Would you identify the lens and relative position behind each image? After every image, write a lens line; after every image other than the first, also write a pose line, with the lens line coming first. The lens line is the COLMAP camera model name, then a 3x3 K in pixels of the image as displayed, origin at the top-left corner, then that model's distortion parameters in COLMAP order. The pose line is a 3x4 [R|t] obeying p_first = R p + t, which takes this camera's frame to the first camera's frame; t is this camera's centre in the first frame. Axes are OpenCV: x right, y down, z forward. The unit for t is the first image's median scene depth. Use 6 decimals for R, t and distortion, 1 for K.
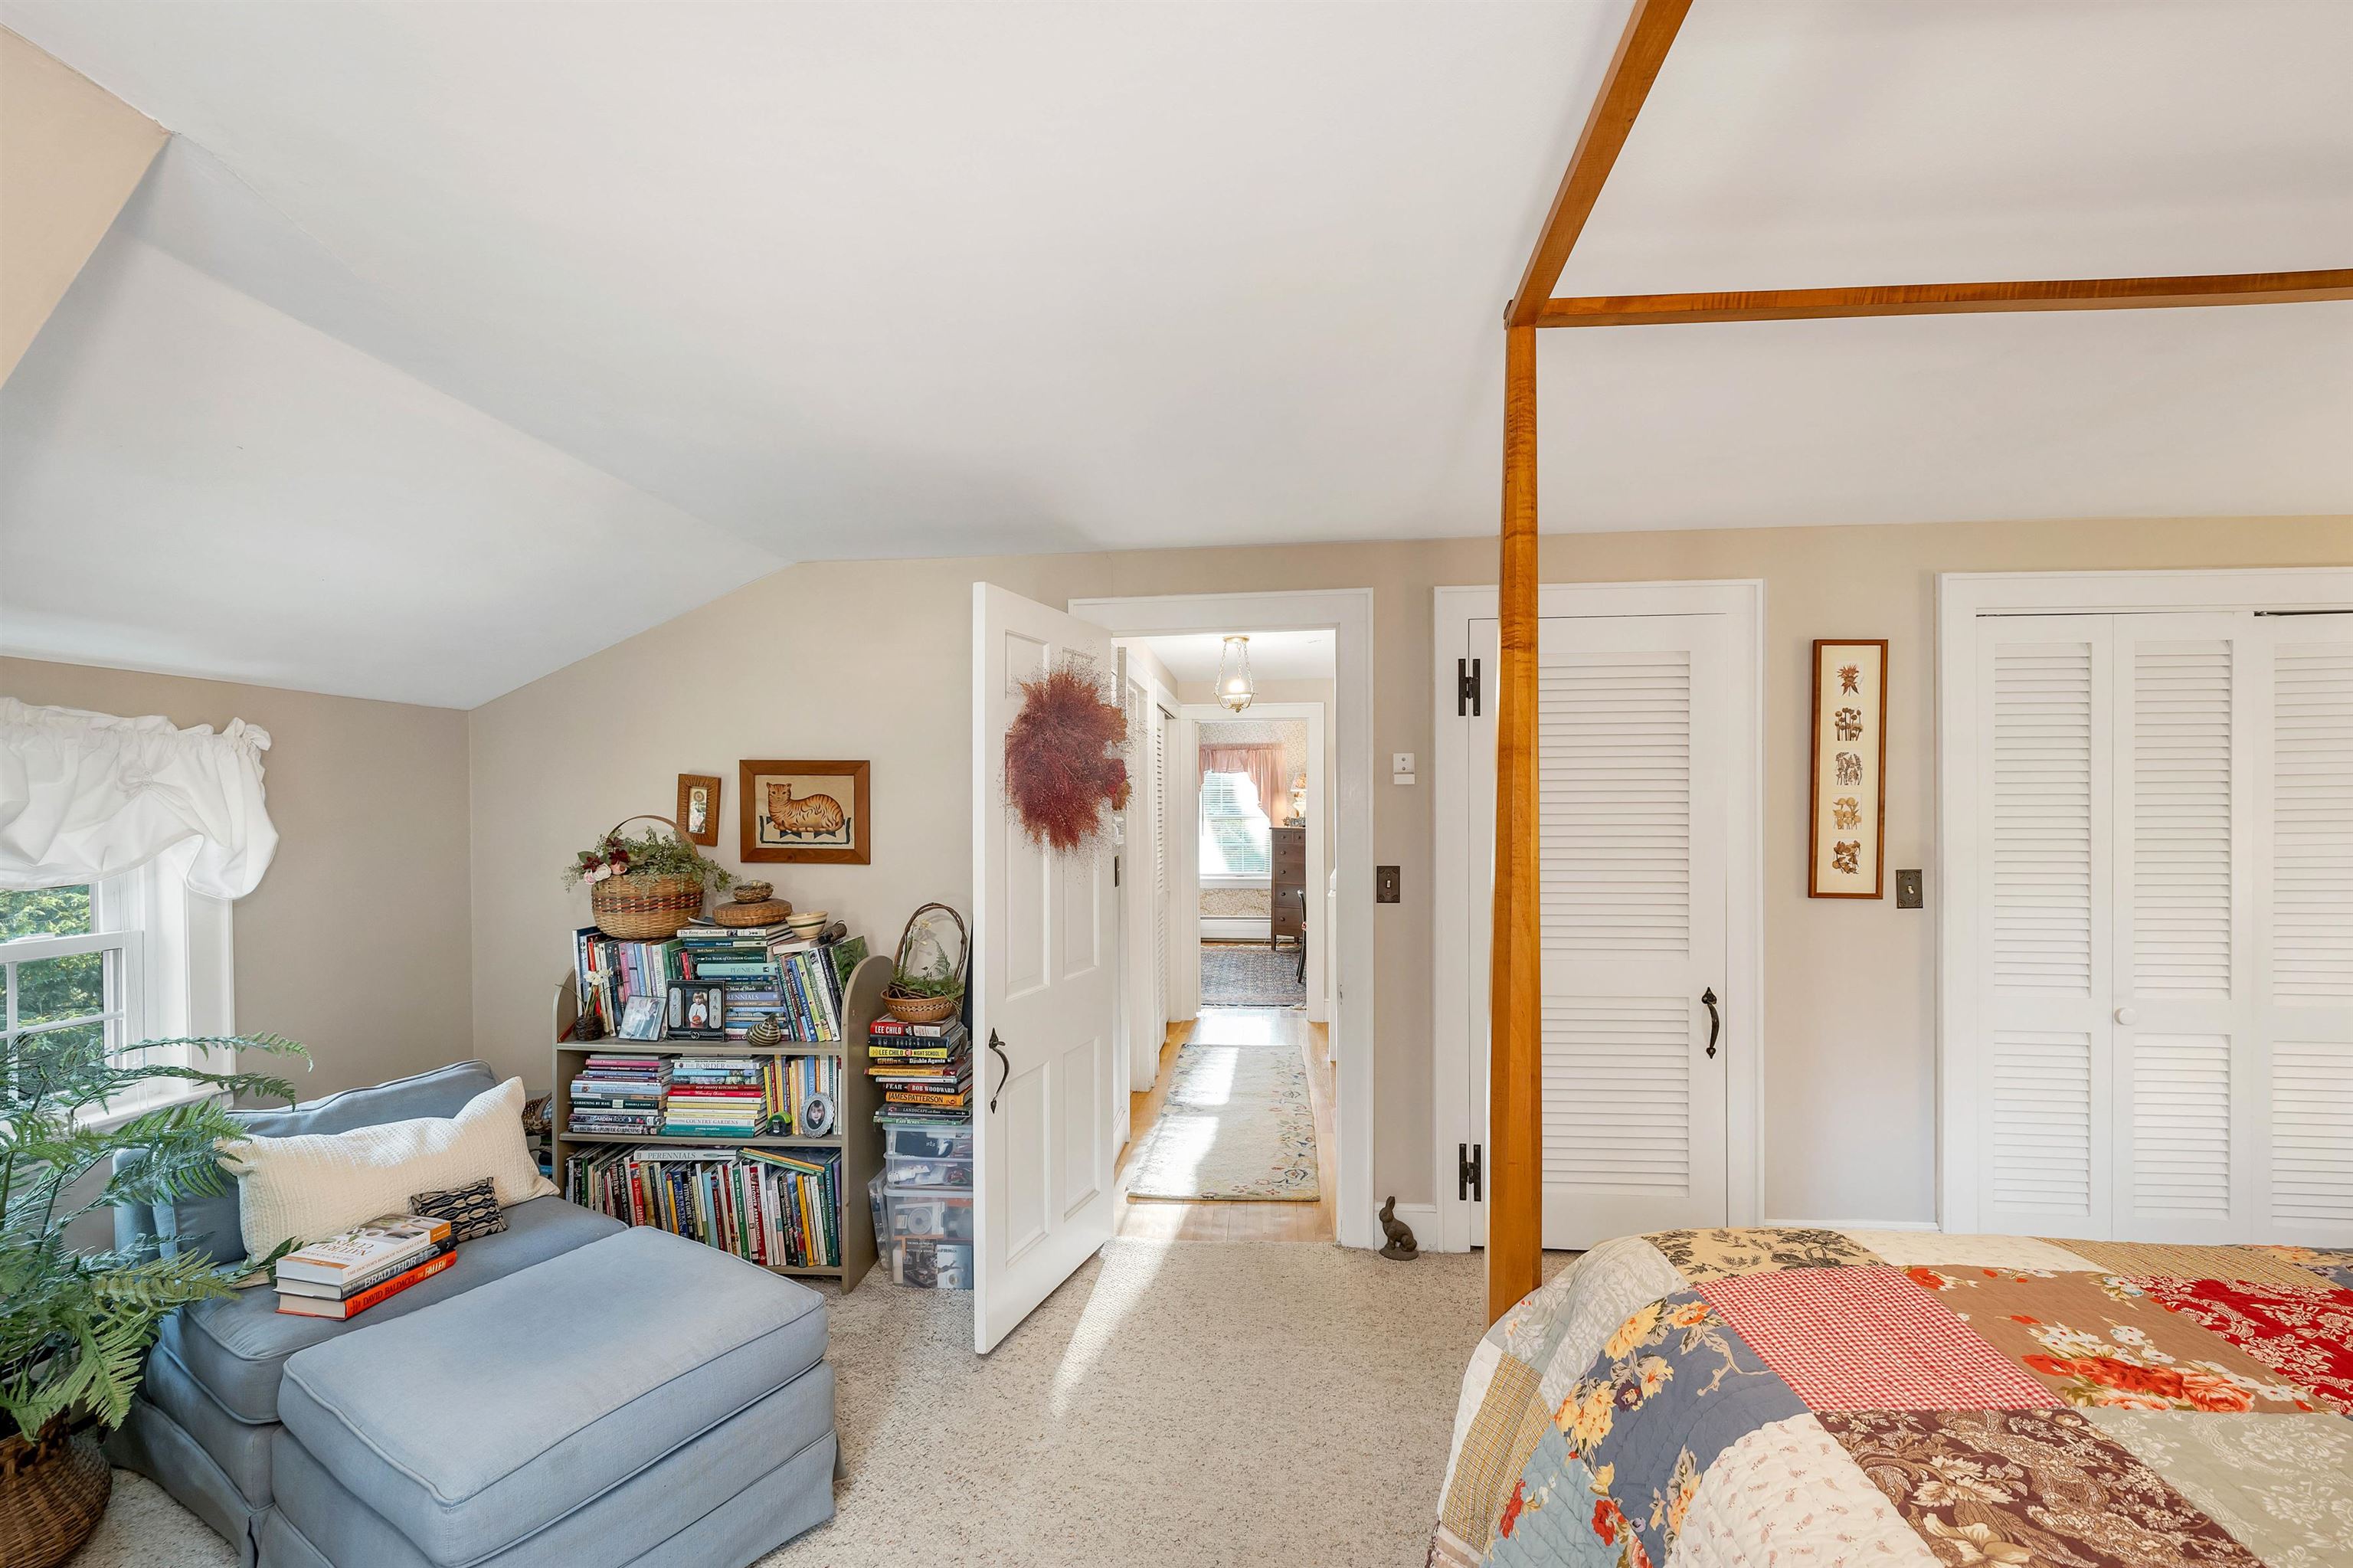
lens RADIAL K [[995.4, 0, 1173.2], [0, 995.4, 800.4], [0, 0, 1]] dist [0.001672, 0.000257]
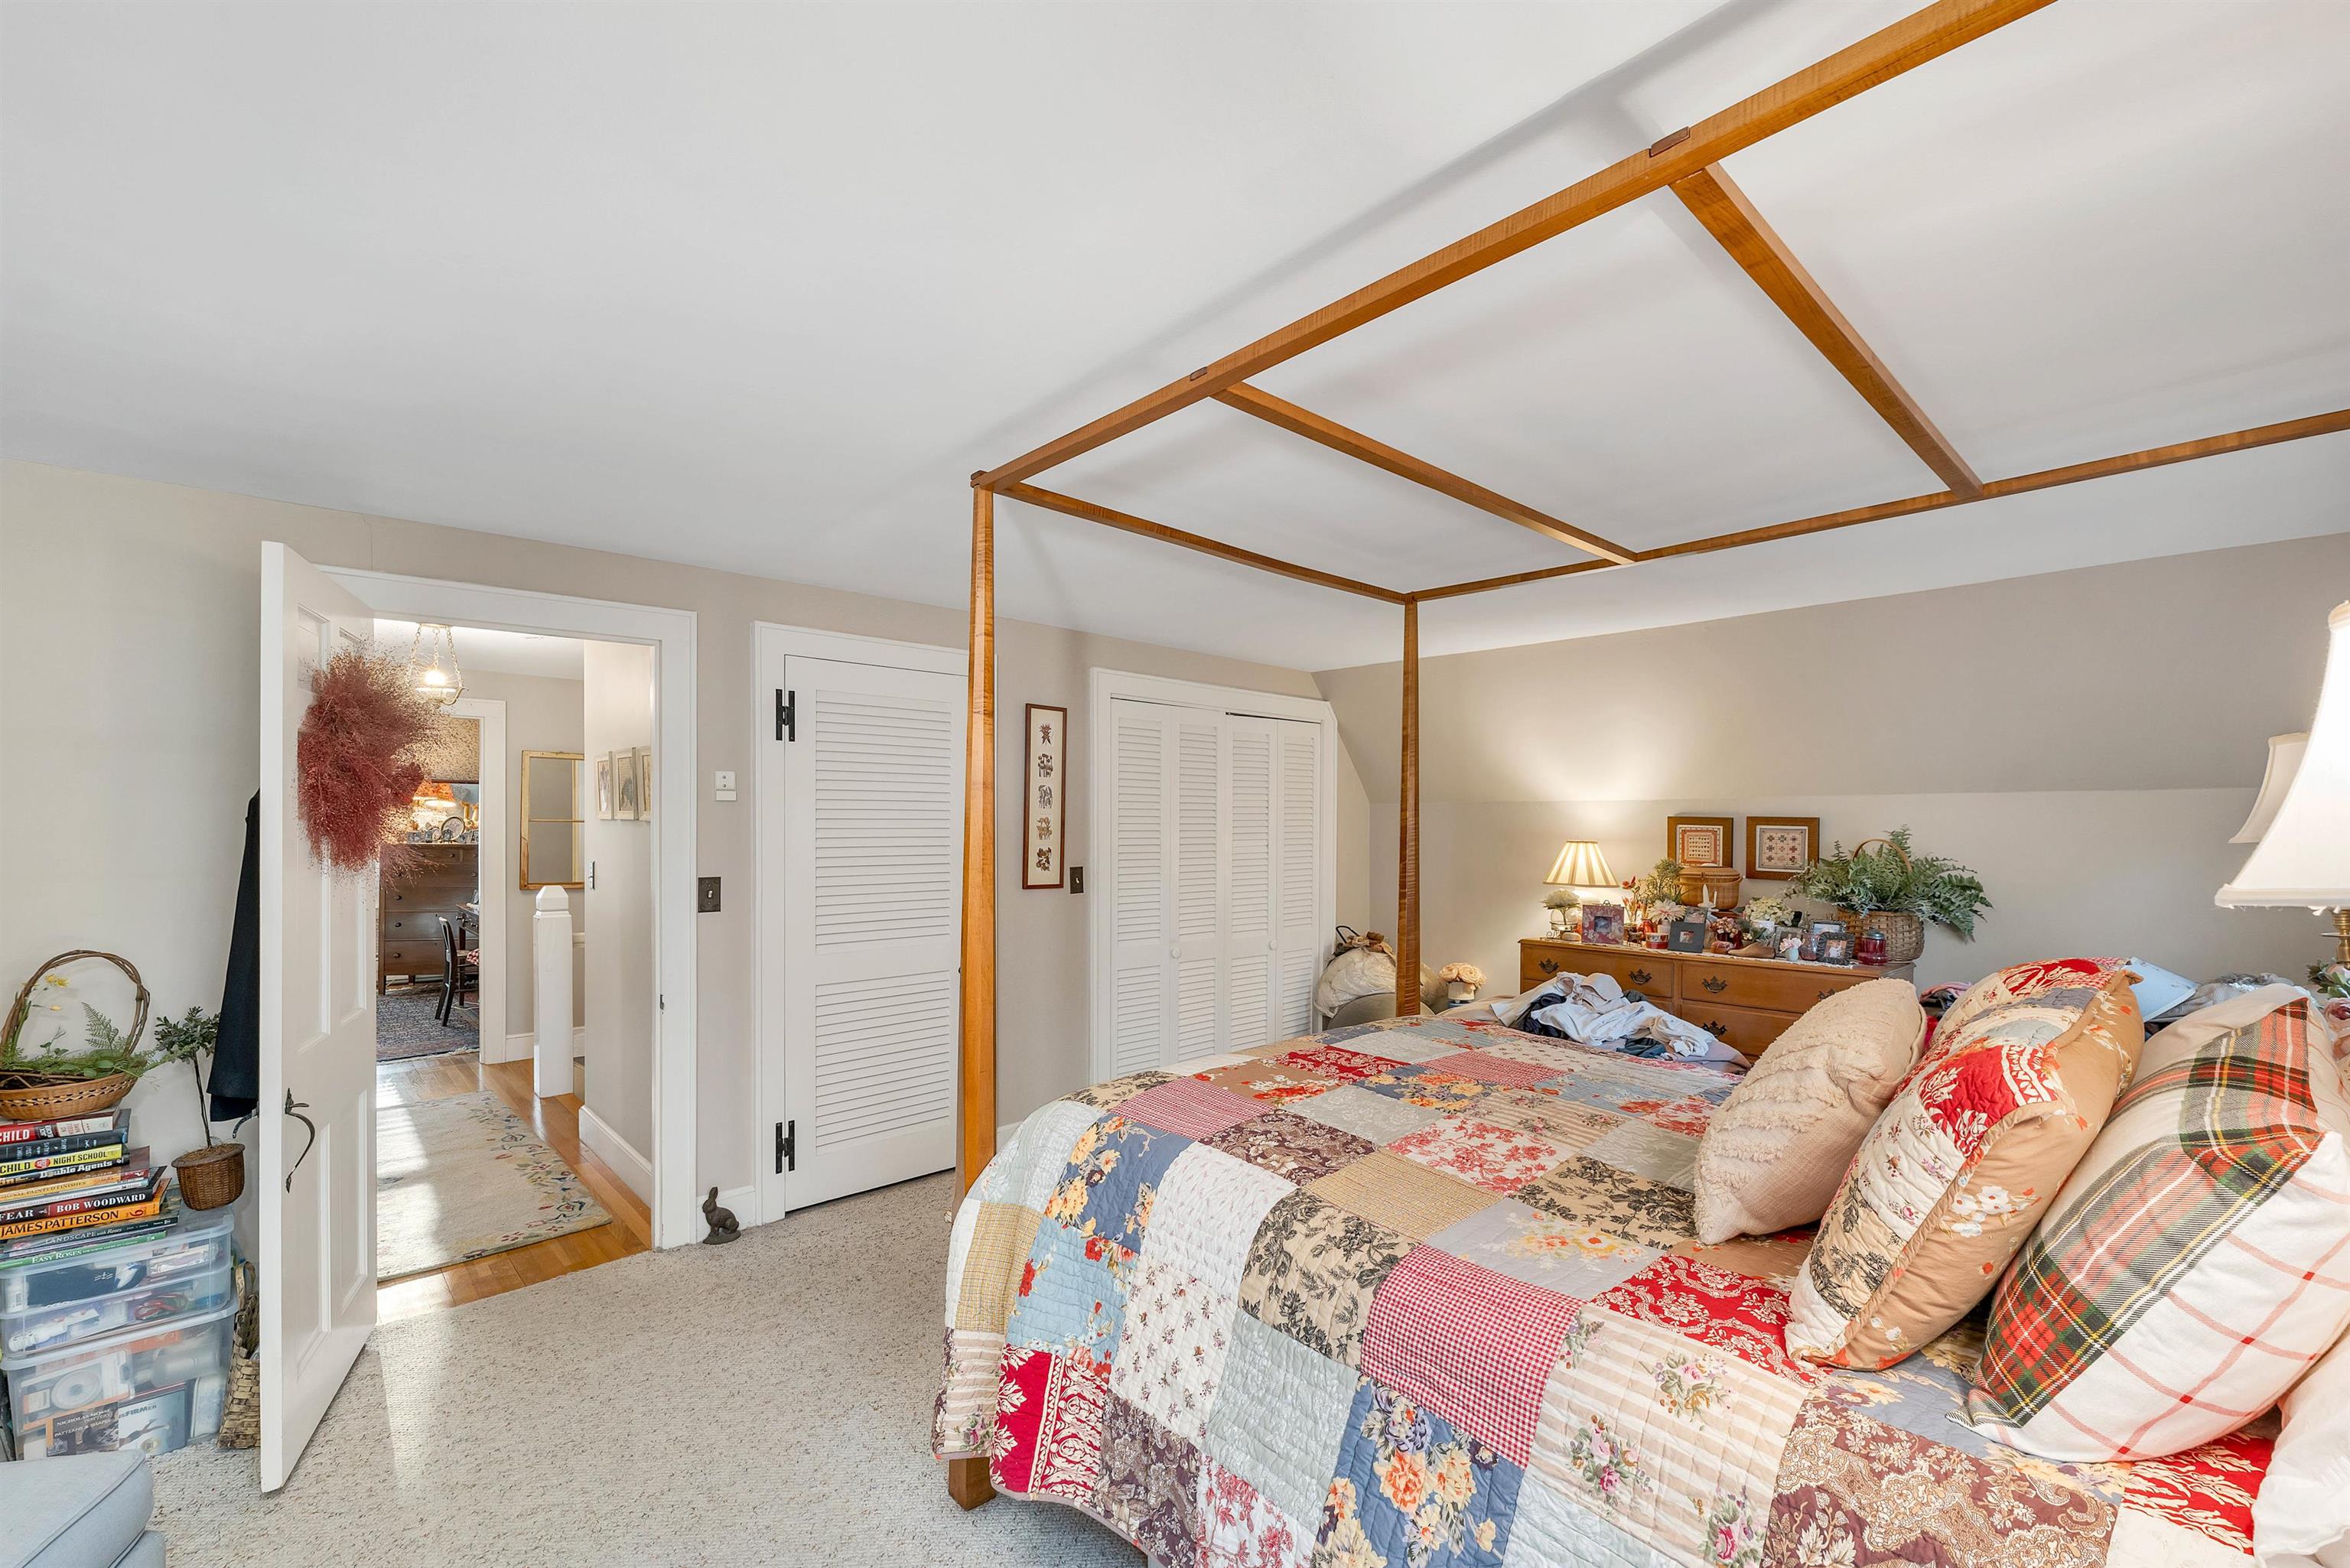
lens RADIAL K [[994.1, 0, 1173.7], [0, 994.1, 805.6], [0, 0, 1]] dist [0.001672, 0.000257]
pose [[0.663366, 0.018826, 0.748058, -0.272558], [-0.012108, 0.999823, -0.014424, -0.001088], [-0.748197, 0.000511, 0.663476, -0.077833]]
